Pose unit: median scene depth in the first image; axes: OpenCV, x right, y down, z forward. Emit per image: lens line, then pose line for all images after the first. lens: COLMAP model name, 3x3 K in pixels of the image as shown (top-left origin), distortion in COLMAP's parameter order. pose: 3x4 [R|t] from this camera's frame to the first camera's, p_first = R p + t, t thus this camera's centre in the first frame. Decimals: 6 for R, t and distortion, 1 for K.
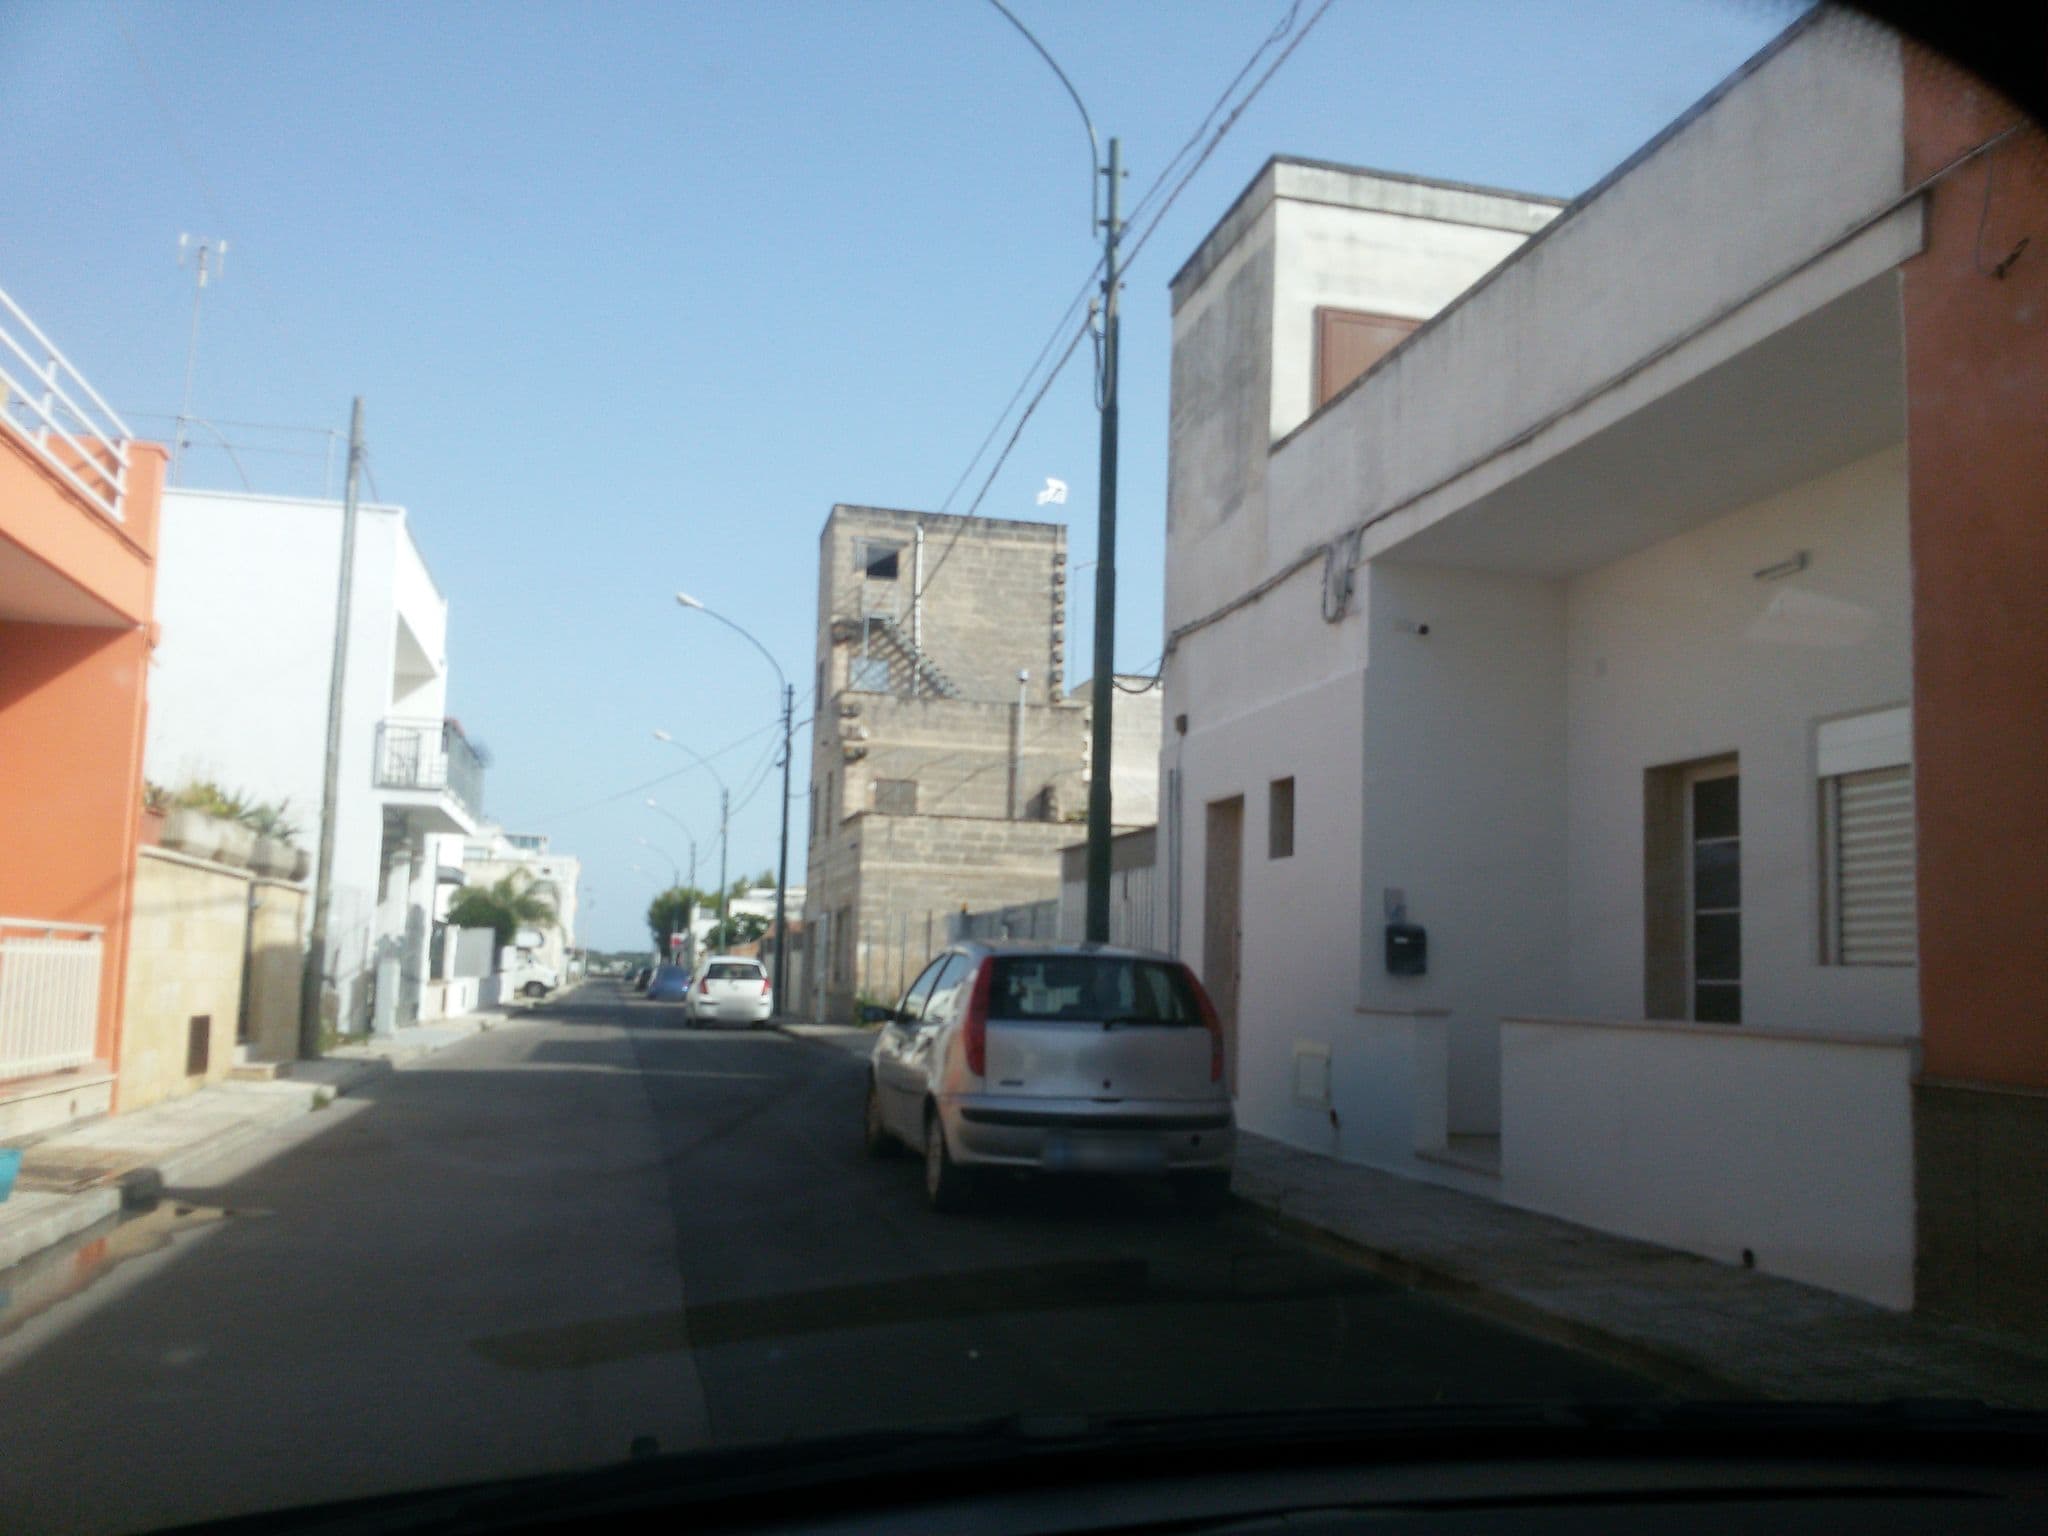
lens RADIAL K [[1555.8, 0, 1019.8], [0, 1555.8, 775.0], [0, 0, 1]] dist [0.032068, 0.001034]
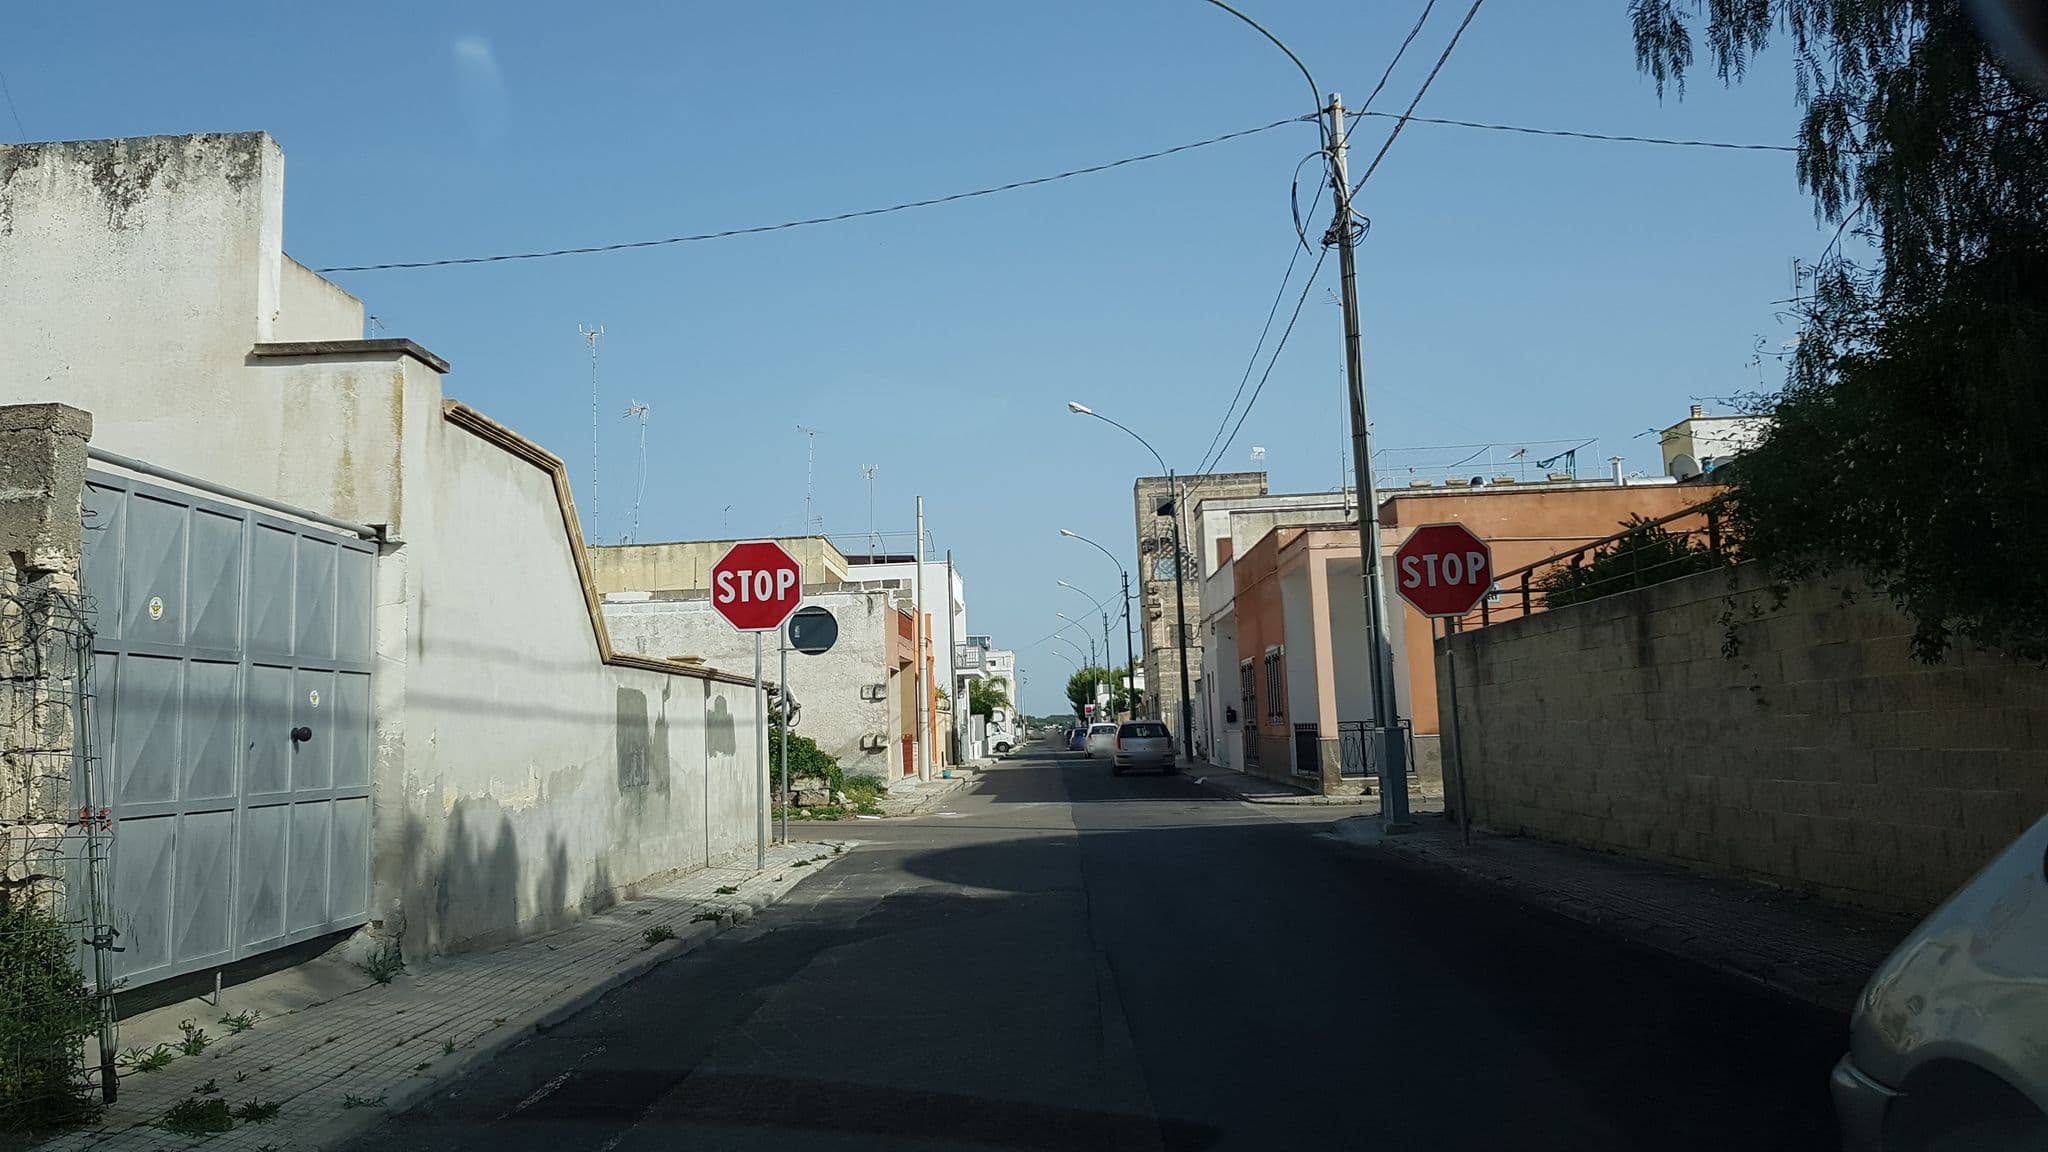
lens RADIAL K [[1443.1, 0, 1022.7], [0, 1443.1, 568.1], [0, 0, 1]] dist [0.002730, 0.000198]
pose [[0.961975, -0.090178, -0.257822, 0.148462], [0.094889, 0.995471, 0.005860, -0.071284], [0.256126, -0.030102, 0.966175, -0.571158]]
